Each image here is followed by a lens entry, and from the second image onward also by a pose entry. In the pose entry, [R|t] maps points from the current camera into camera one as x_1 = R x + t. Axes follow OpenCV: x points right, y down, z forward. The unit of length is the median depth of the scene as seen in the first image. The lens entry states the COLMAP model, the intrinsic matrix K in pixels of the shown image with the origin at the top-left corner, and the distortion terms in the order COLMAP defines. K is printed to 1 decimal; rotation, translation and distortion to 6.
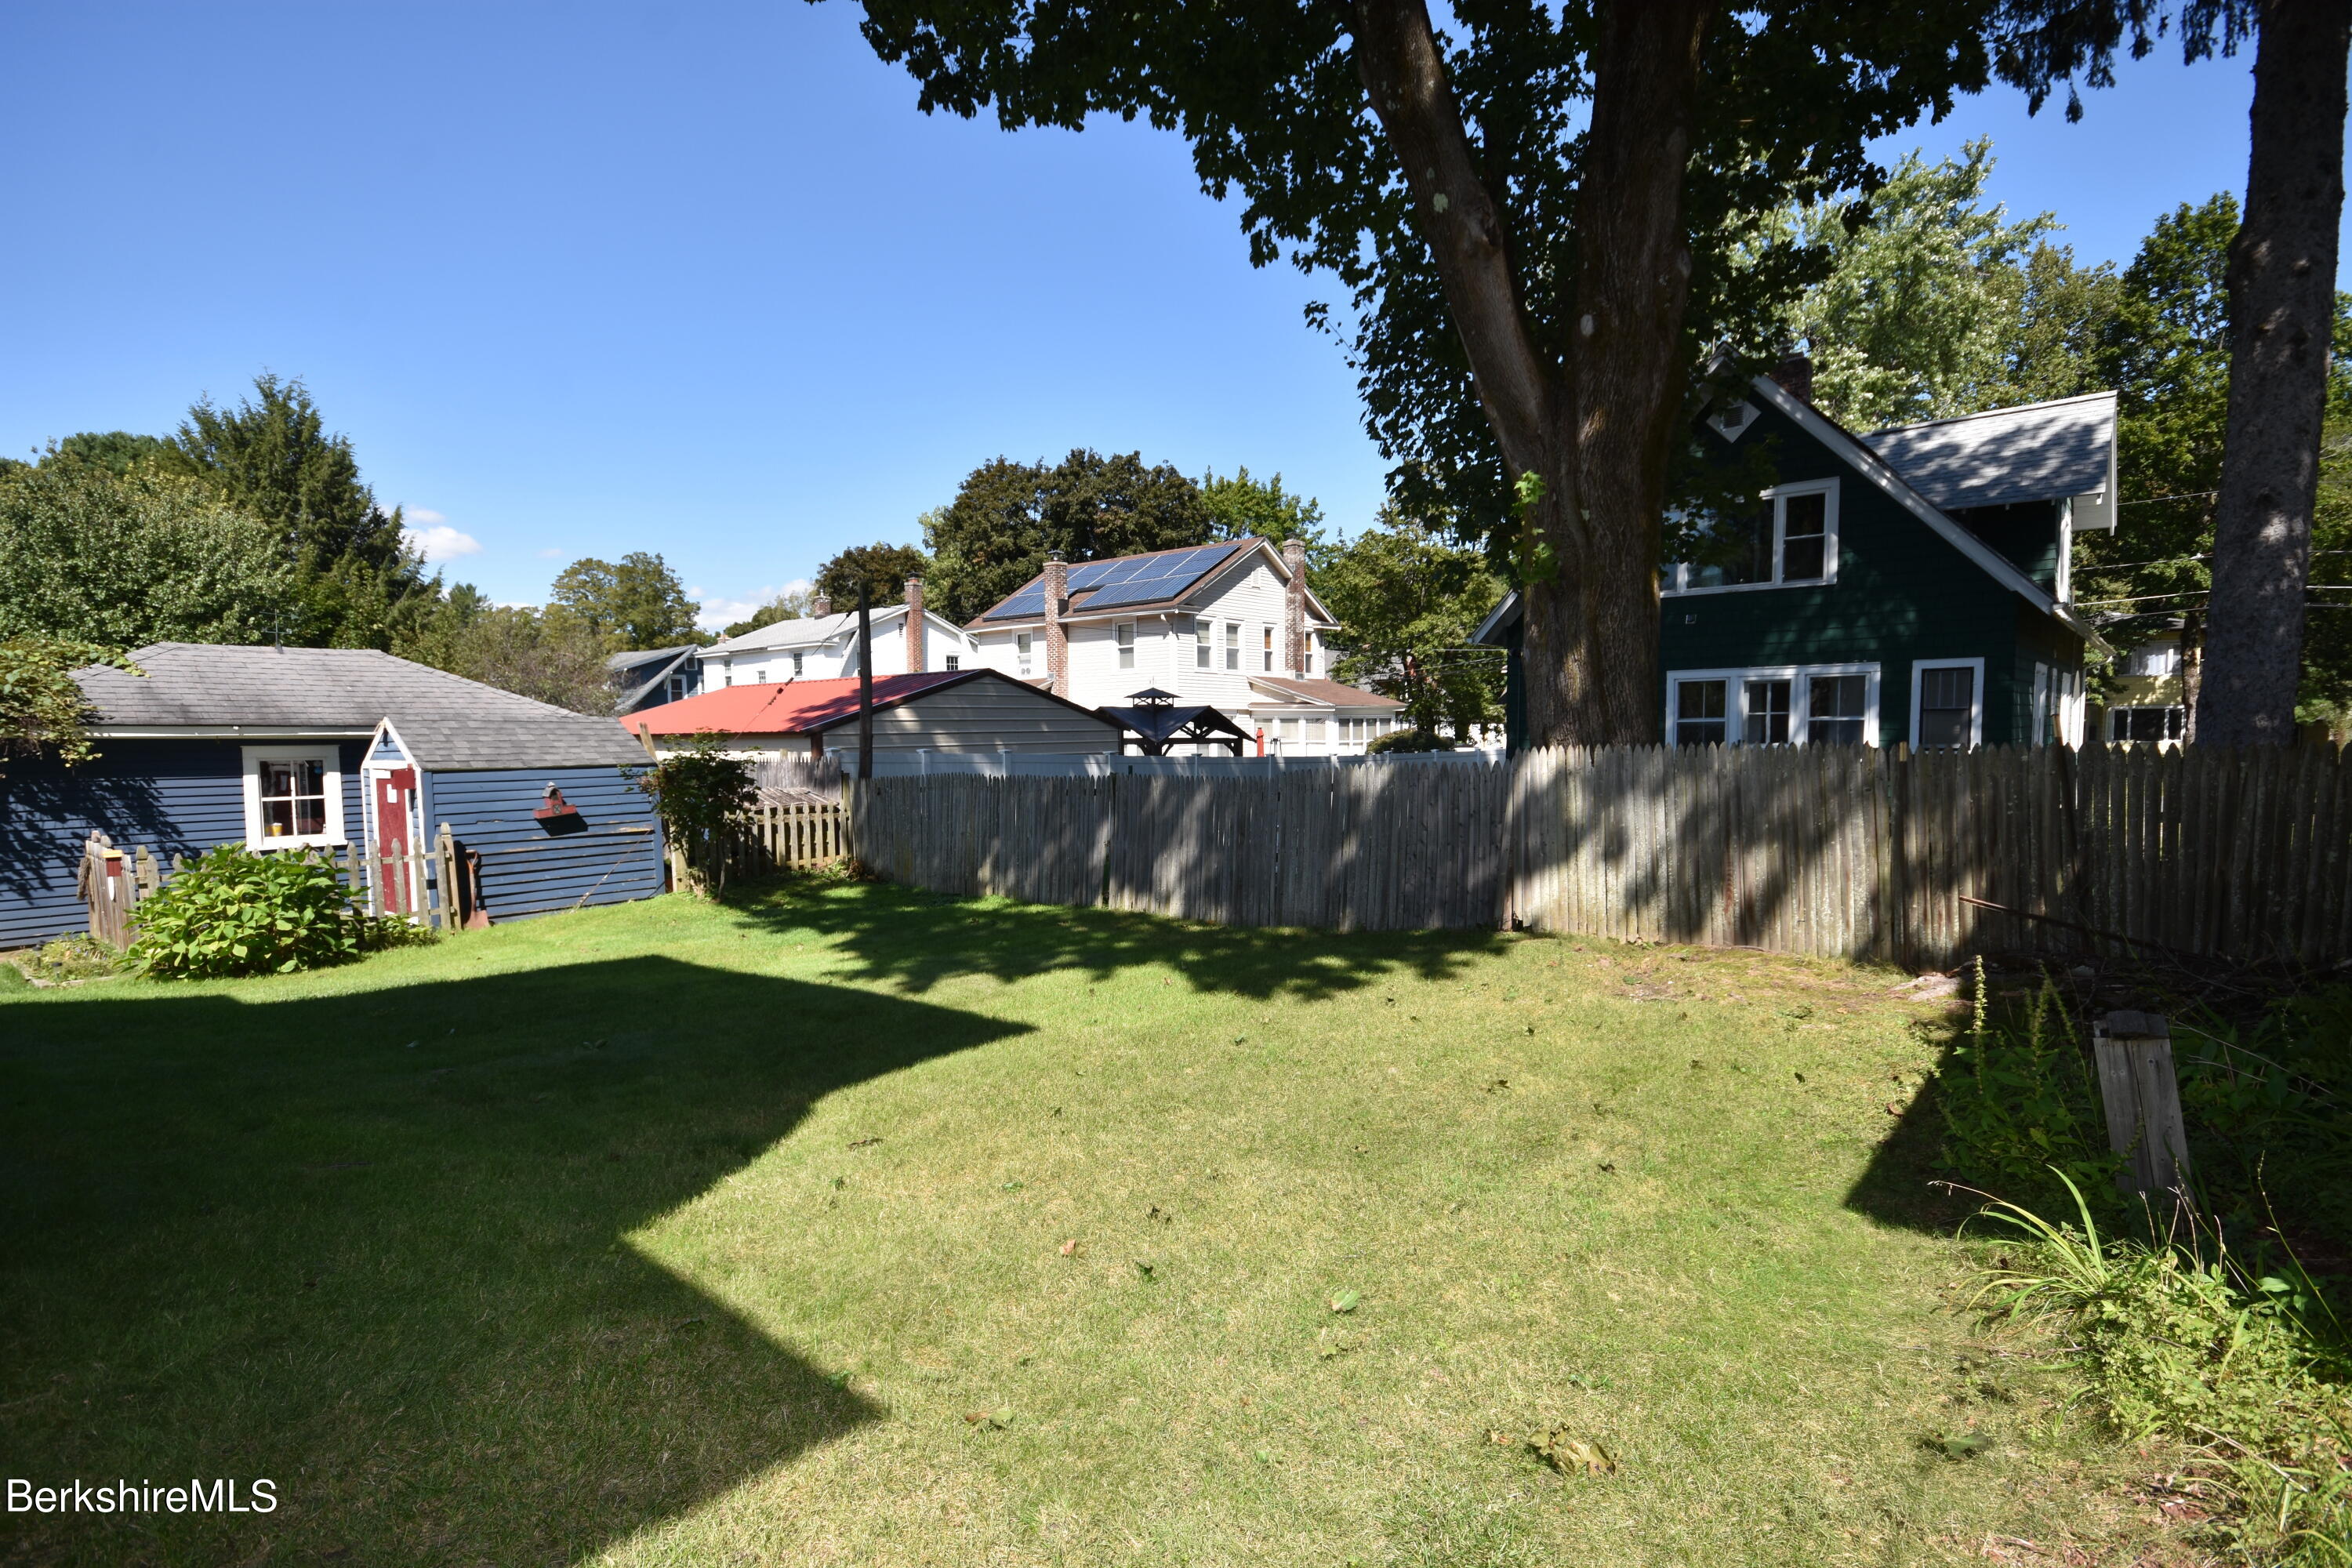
lens RADIAL K [[1149.7, 0, 1255.1], [0, 1149.7, 847.8], [0, 0, 1]] dist [-0.014328, -0.002598]
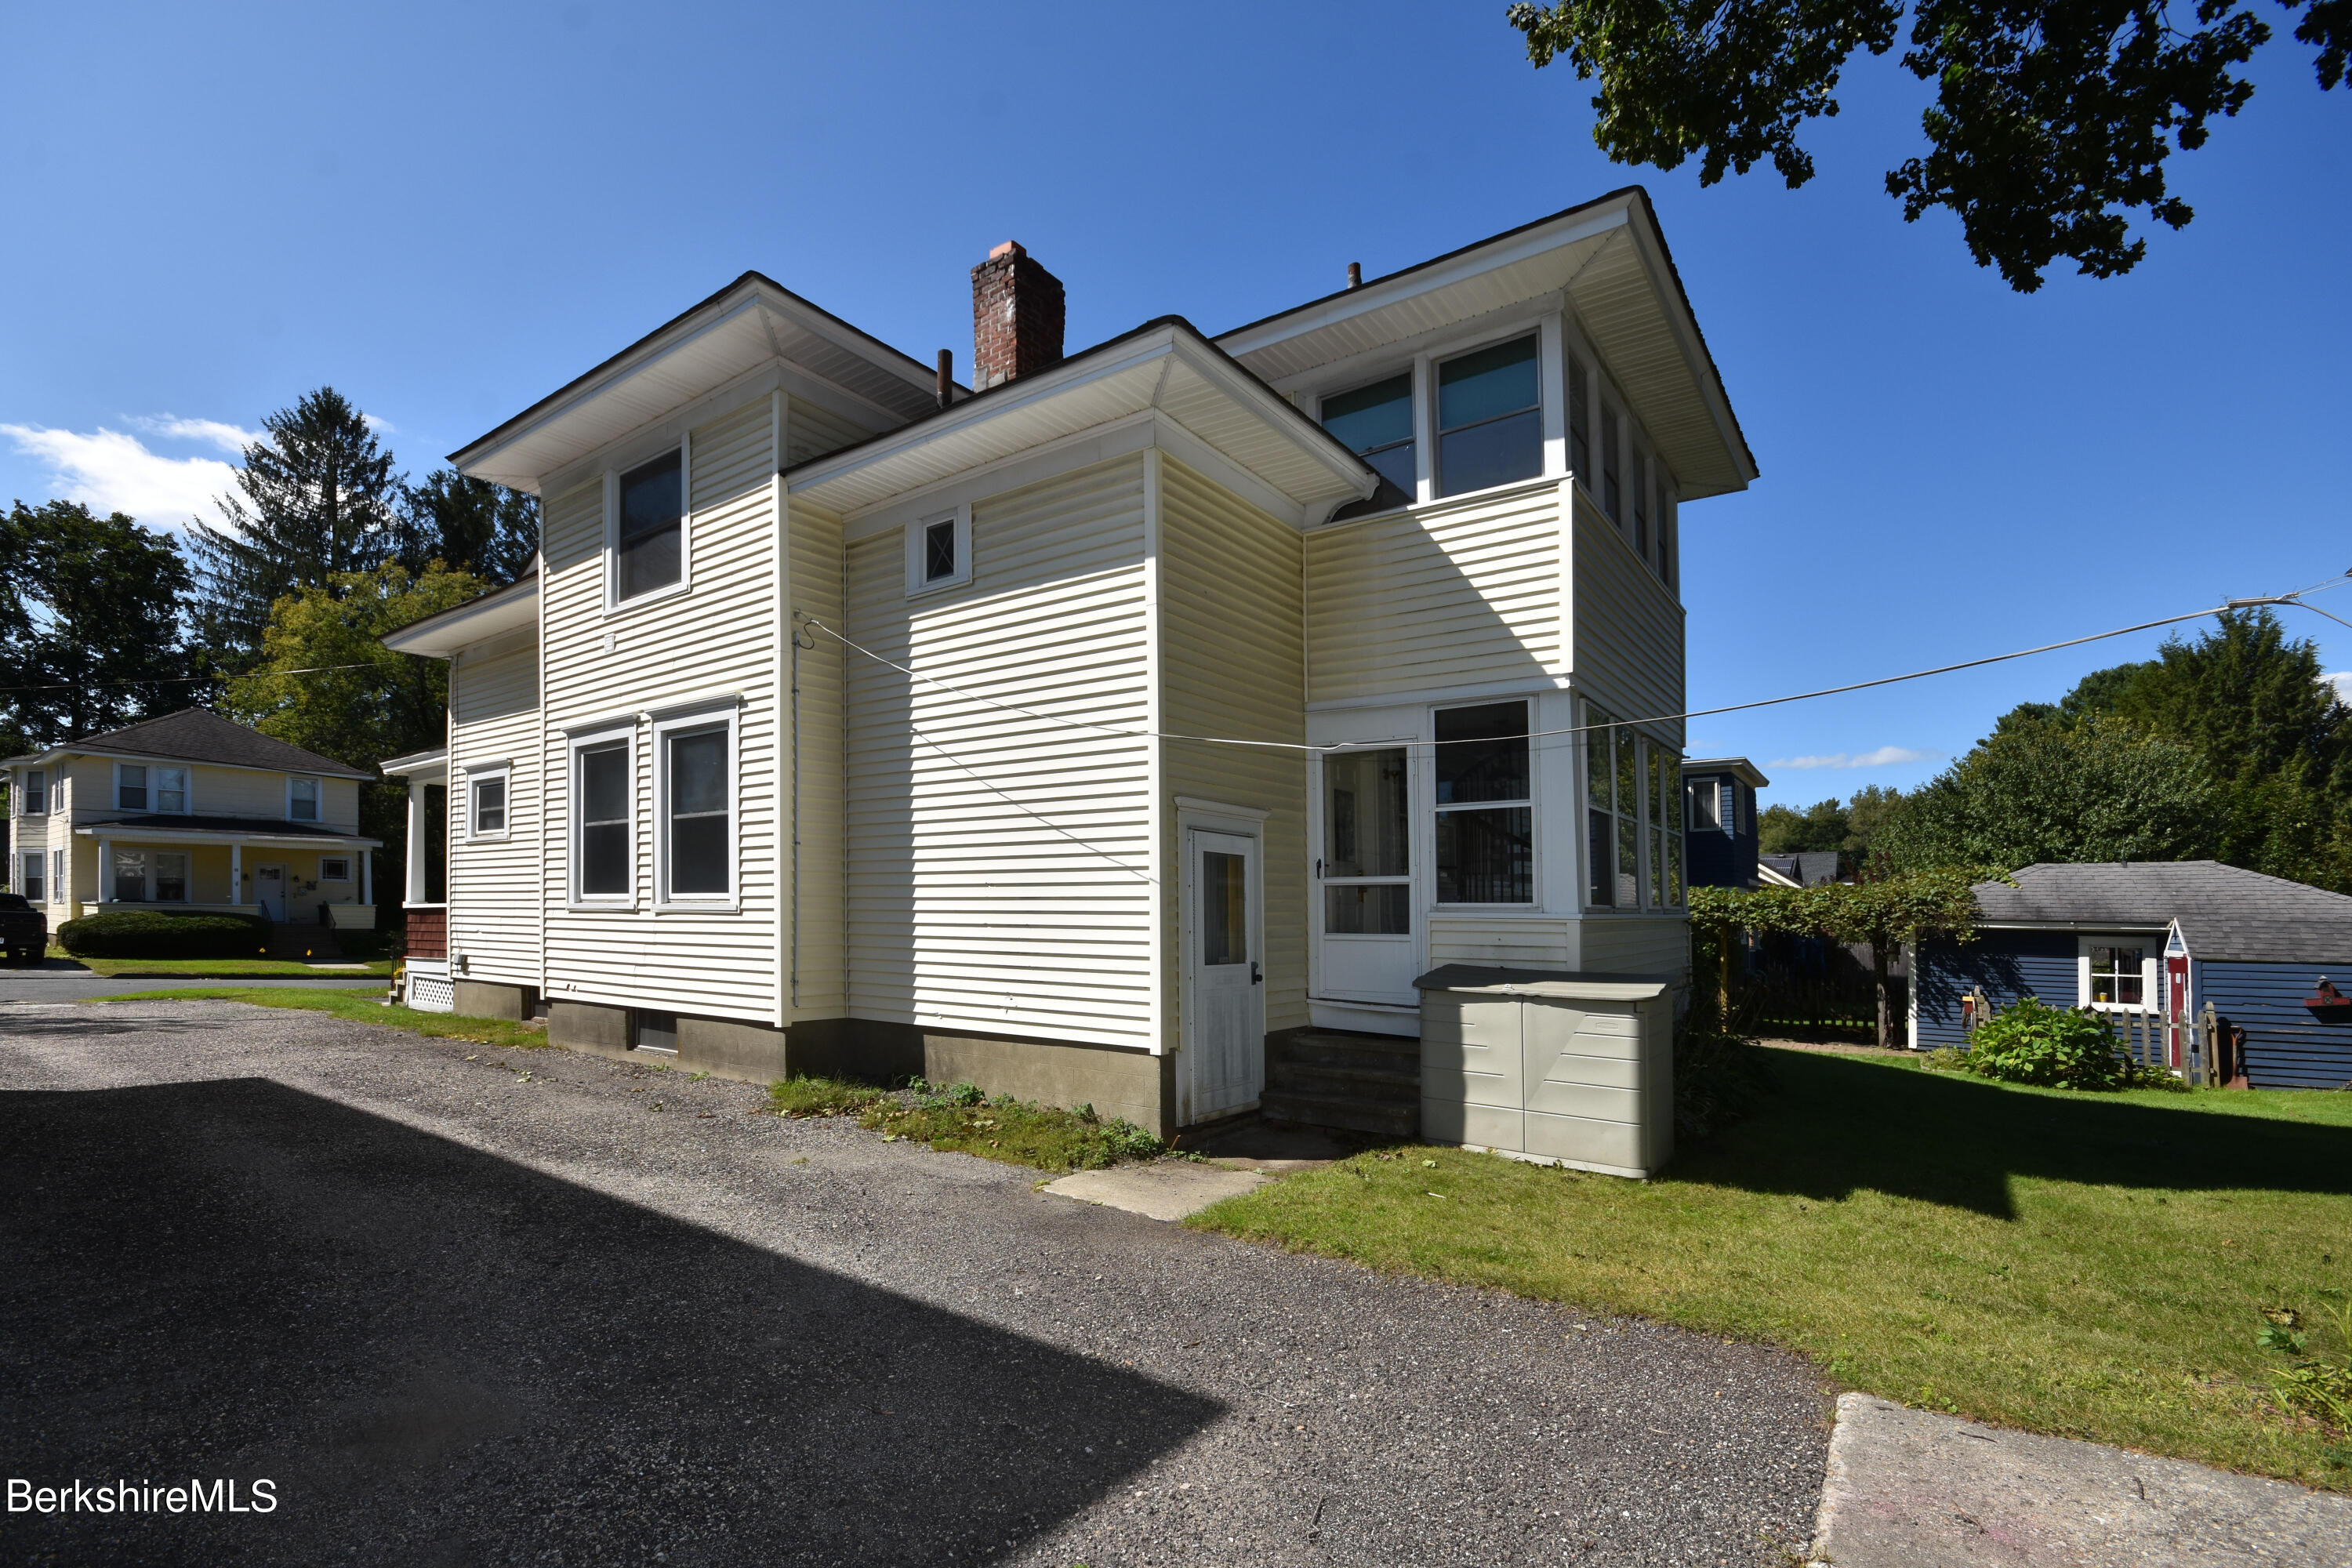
lens RADIAL K [[1081.8, 0, 1128.9], [0, 1081.8, 824.9], [0, 0, 1]] dist [0.000830, -0.001144]
pose [[0.029003, -0.073094, -0.996903, 0.446690], [-0.113117, 0.990676, -0.075928, 0.010450], [0.993158, 0.114969, 0.020464, -0.231397]]
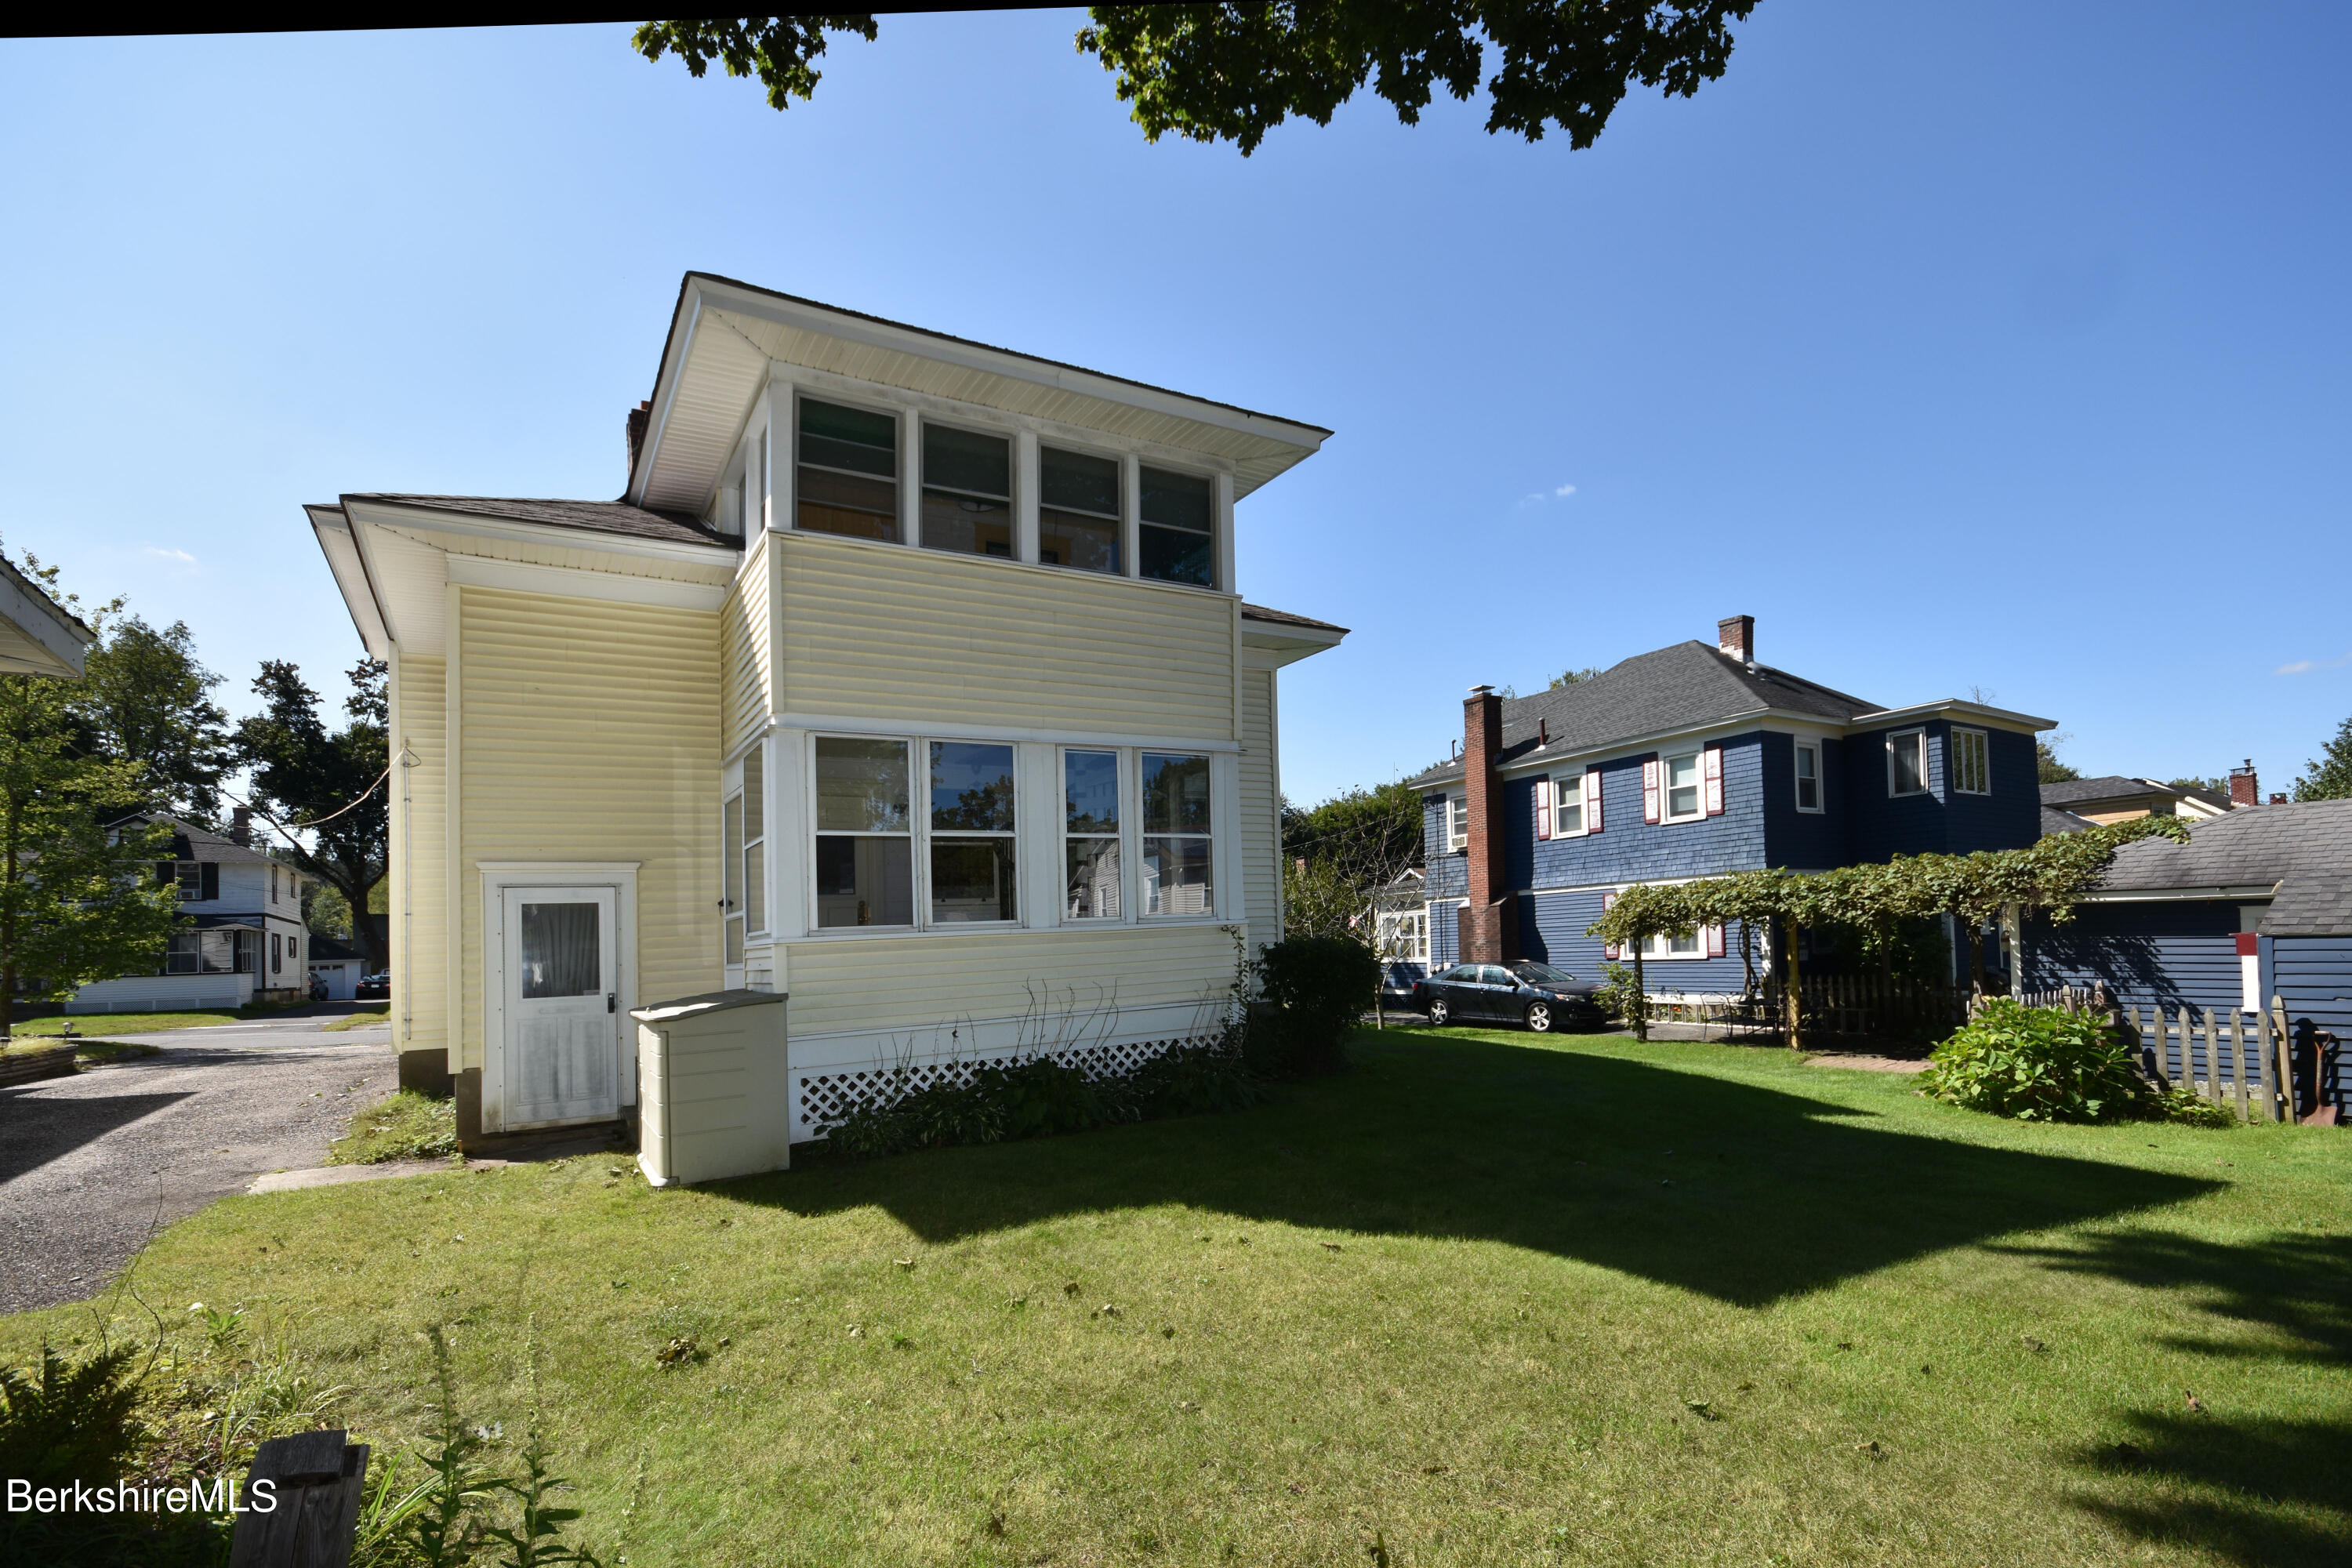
lens RADIAL K [[1081.8, 0, 1186.4], [0, 1081.8, 796.0], [0, 0, 1]] dist [0.000830, -0.001144]
pose [[-0.367704, -0.100237, -0.924525, 0.366784], [-0.051848, 0.994837, -0.087239, -0.055975], [0.928497, 0.015856, -0.371002, 0.497587]]
